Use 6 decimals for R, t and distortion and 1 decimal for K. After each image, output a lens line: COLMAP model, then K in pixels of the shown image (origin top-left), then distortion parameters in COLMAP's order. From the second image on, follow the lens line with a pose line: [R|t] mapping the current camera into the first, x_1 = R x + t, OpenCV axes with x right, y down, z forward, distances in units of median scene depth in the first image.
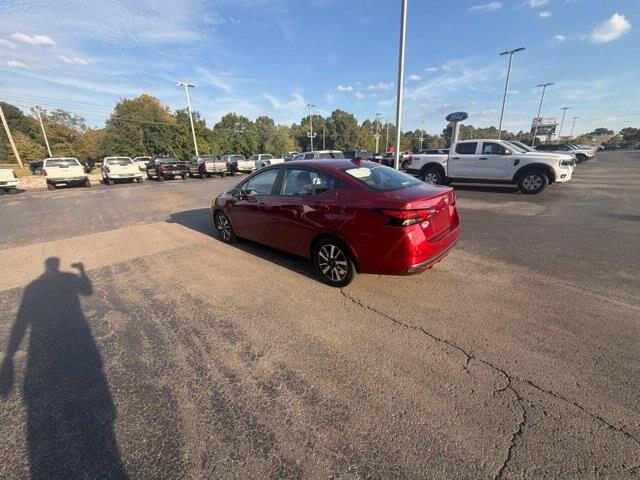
lens RADIAL K [[254.7, 0, 321.9], [0, 254.7, 247.6], [0, 0, 1]] dist [0.001023, 0.000141]
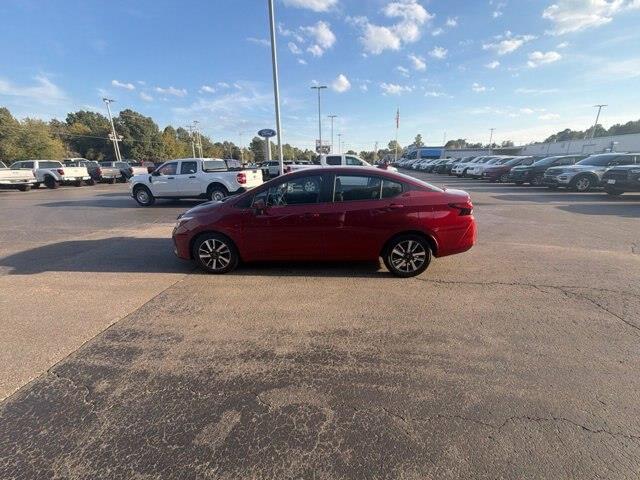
lens RADIAL K [[254.7, 0, 321.9], [0, 254.7, 247.6], [0, 0, 1]] dist [0.001023, 0.000141]
pose [[0.767703, -0.177707, 0.615672, -0.289715], [0.201858, 0.978929, 0.030853, -0.027878], [-0.608182, 0.100592, 0.787399, 0.104609]]
